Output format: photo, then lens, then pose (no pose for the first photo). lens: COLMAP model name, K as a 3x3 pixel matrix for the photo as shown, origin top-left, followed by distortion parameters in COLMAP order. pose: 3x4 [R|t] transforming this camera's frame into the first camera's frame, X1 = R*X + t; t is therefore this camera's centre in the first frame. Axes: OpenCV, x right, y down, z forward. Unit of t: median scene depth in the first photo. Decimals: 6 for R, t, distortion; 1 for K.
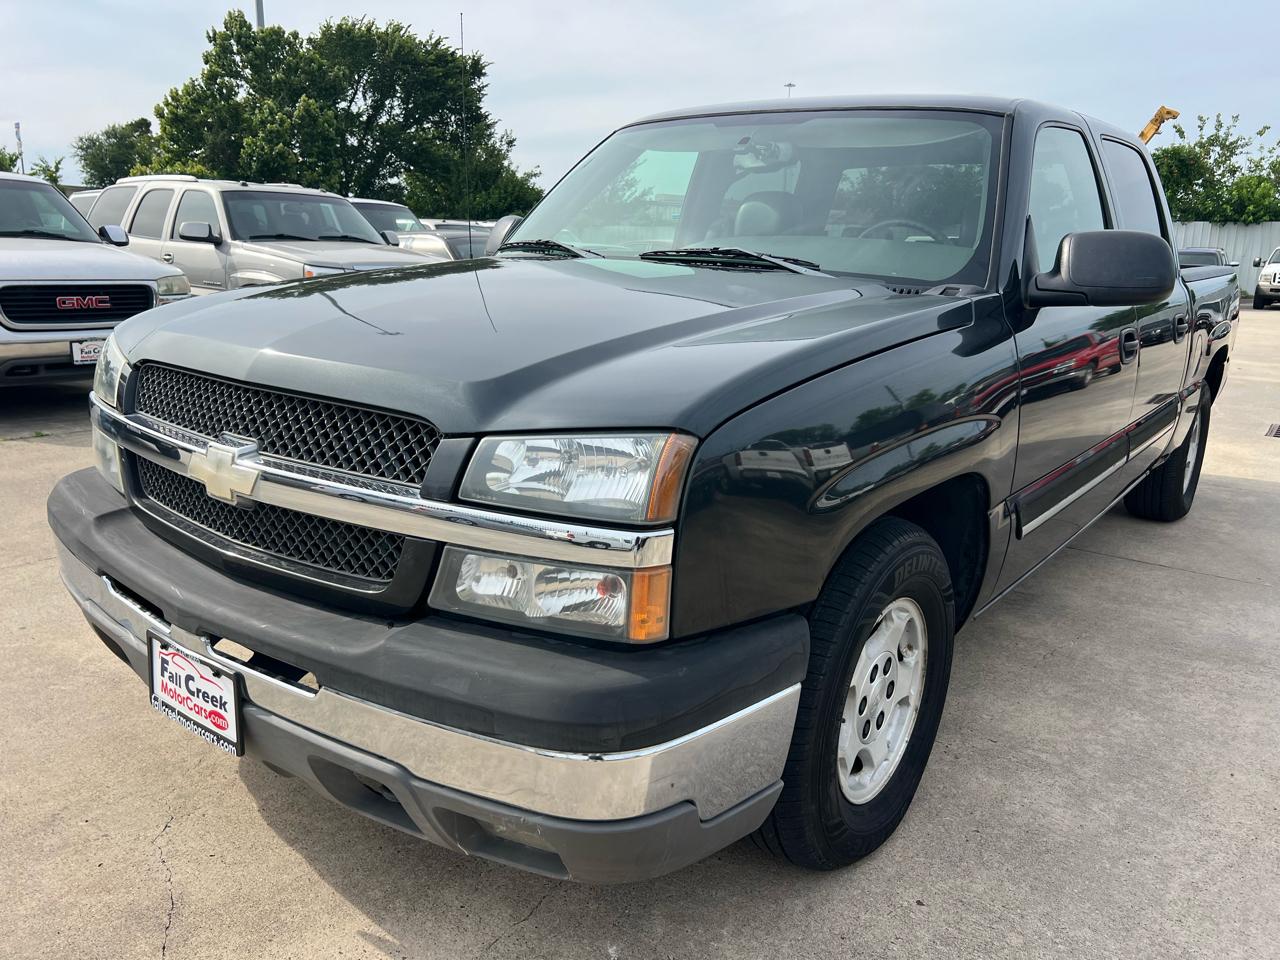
lens RADIAL K [[976.3, 0, 652.3], [0, 976.3, 485.7], [0, 0, 1]] dist [0.045018, -0.056213]
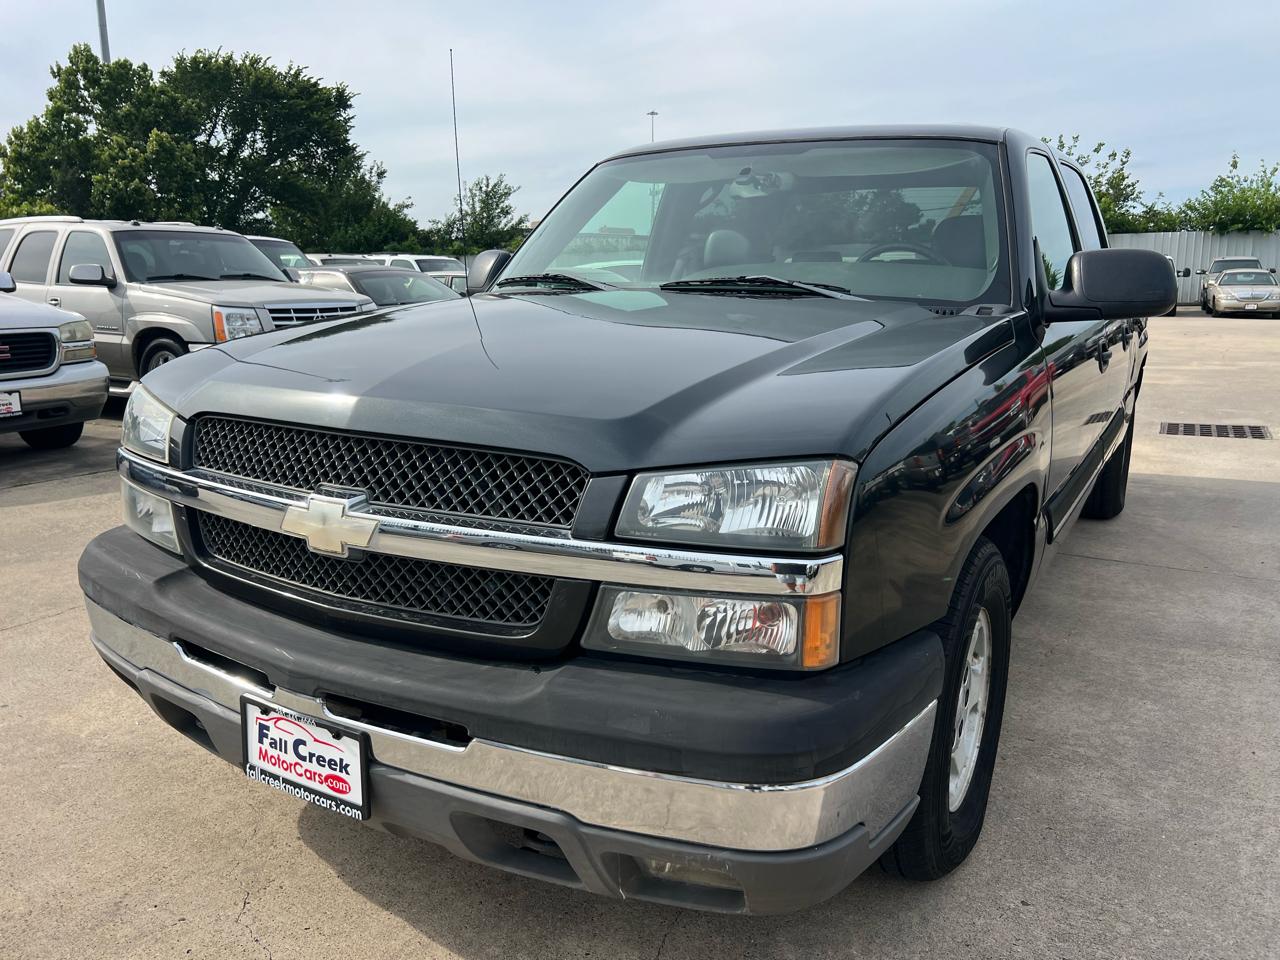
lens RADIAL K [[976.3, 0, 644.6], [0, 976.3, 484.6], [0, 0, 1]] dist [0.045018, -0.056213]
pose [[0.992276, -0.054988, 0.111193, -0.201622], [0.057897, 0.998055, -0.023099, -0.011317], [-0.109706, 0.029358, 0.993530, 0.006859]]
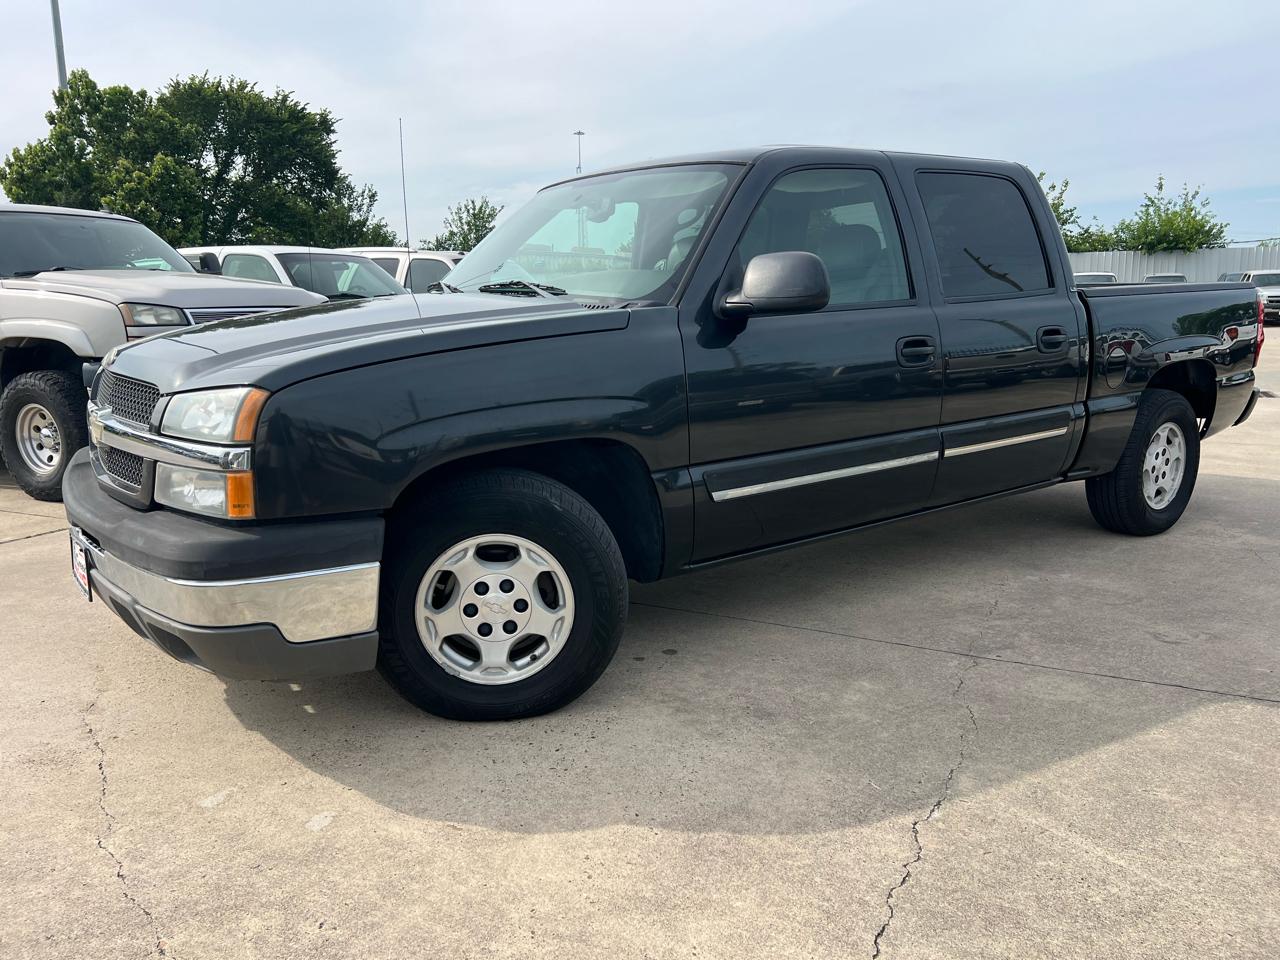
lens RADIAL K [[976.3, 0, 635.6], [0, 976.3, 485.7], [0, 0, 1]] dist [0.045018, -0.056213]
pose [[0.958800, 0.014946, -0.283689, 0.757614], [-0.029423, 0.998469, -0.046838, 0.113681], [0.282554, 0.053255, 0.957772, -0.258870]]
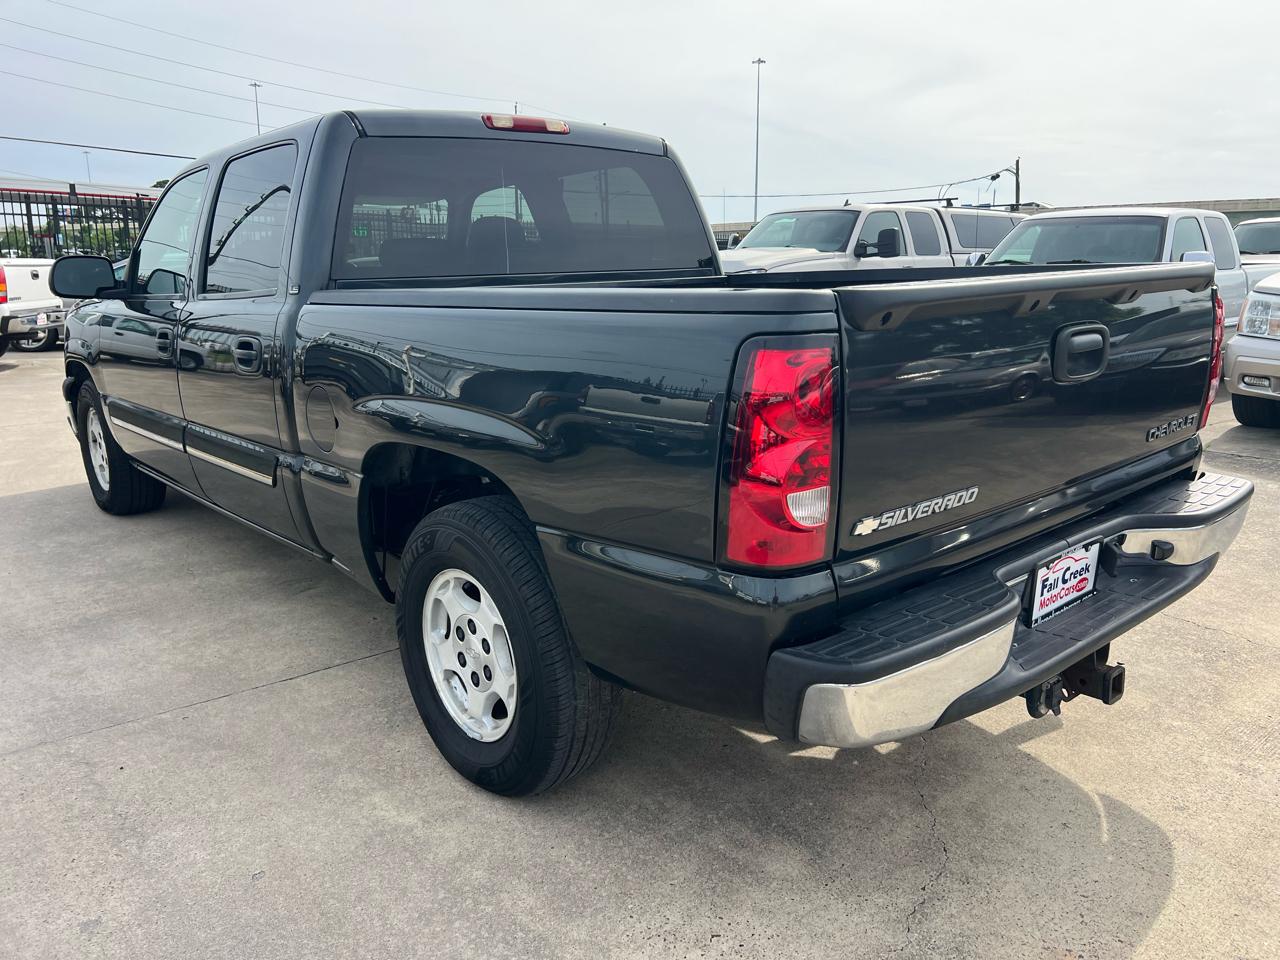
lens RADIAL K [[976.3, 0, 654.1], [0, 976.3, 481.2], [0, 0, 1]] dist [0.045018, -0.056213]
pose [[-0.204062, 0.190442, -0.960255, 2.359941], [-0.227324, 0.944865, 0.235698, -0.610991], [0.952199, 0.266386, -0.149519, 2.726698]]
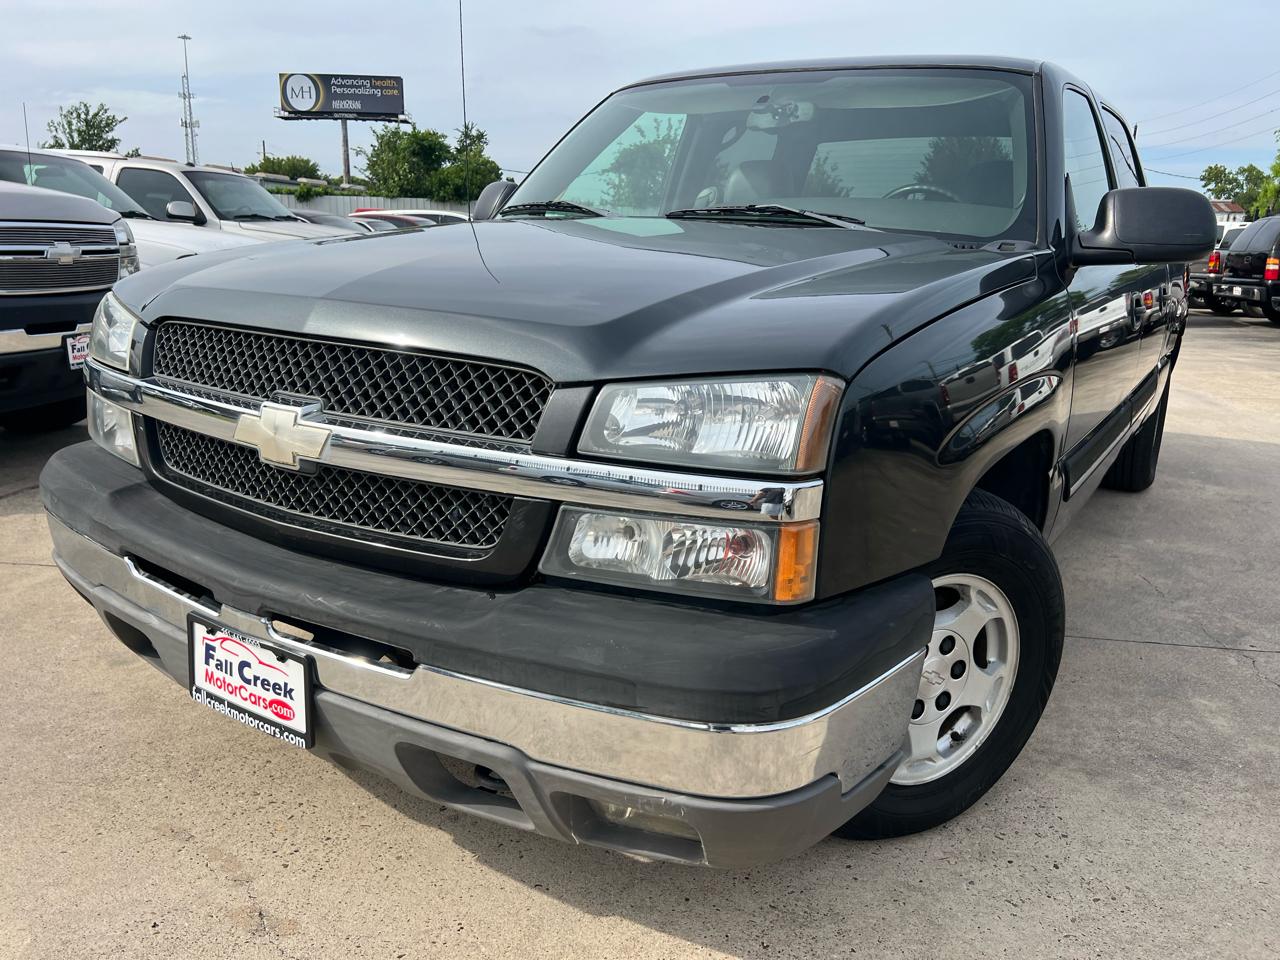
lens RADIAL K [[976.3, 0, 649.5], [0, 976.3, 478.4], [0, 0, 1]] dist [0.045018, -0.056213]
pose [[0.996176, -0.018537, 0.085386, -0.152988], [0.018493, 0.999828, 0.001311, 0.027035], [-0.085395, 0.000273, 0.996347, 0.062697]]
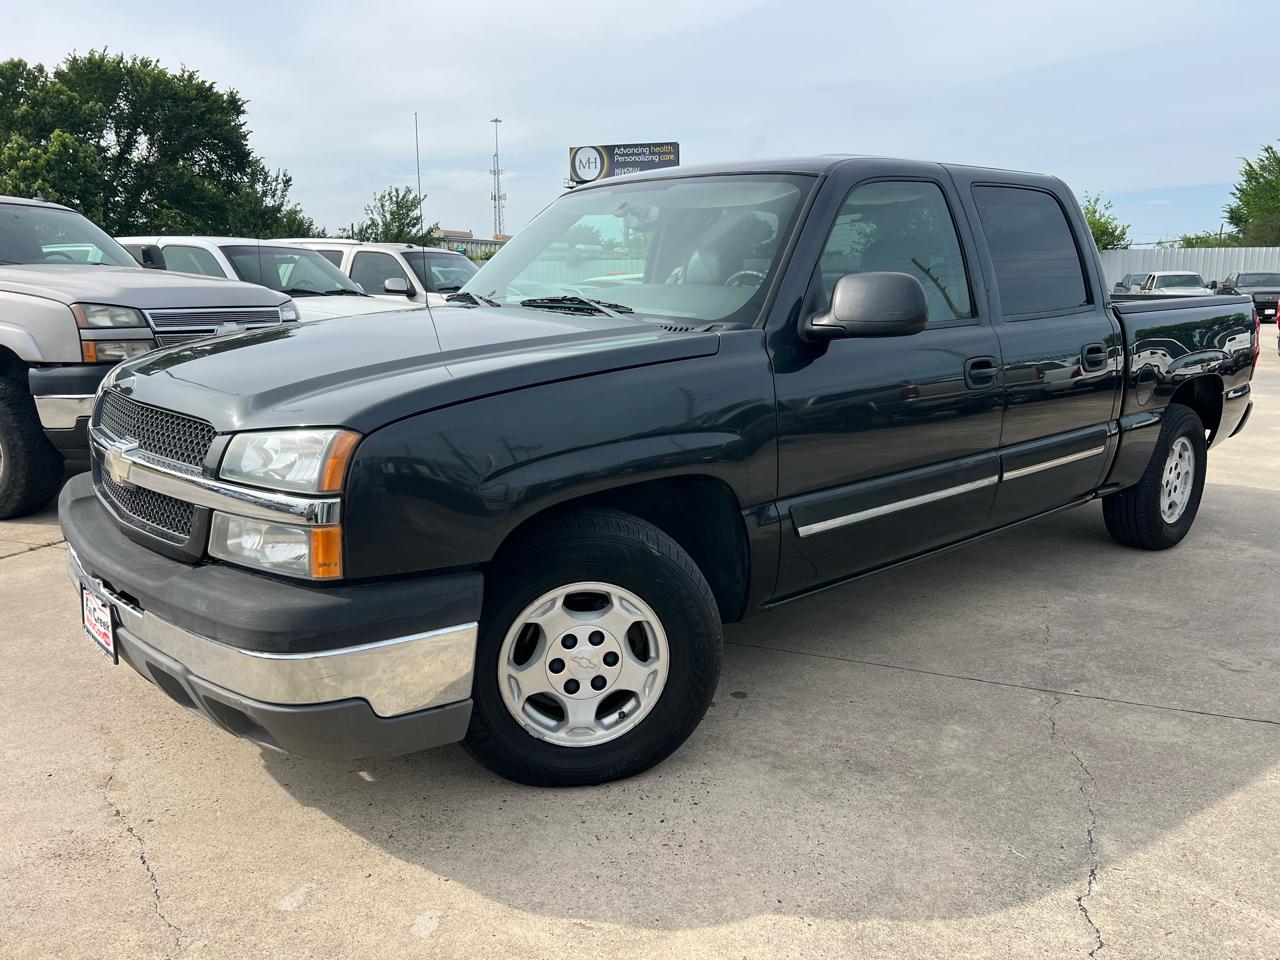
lens RADIAL K [[976.3, 0, 643.3], [0, 976.3, 480.0], [0, 0, 1]] dist [0.045018, -0.056213]
pose [[0.980602, 0.010738, -0.195715, 0.504172], [-0.020048, 0.998756, -0.045651, 0.050949], [0.194982, 0.048690, 0.979598, -0.210063]]
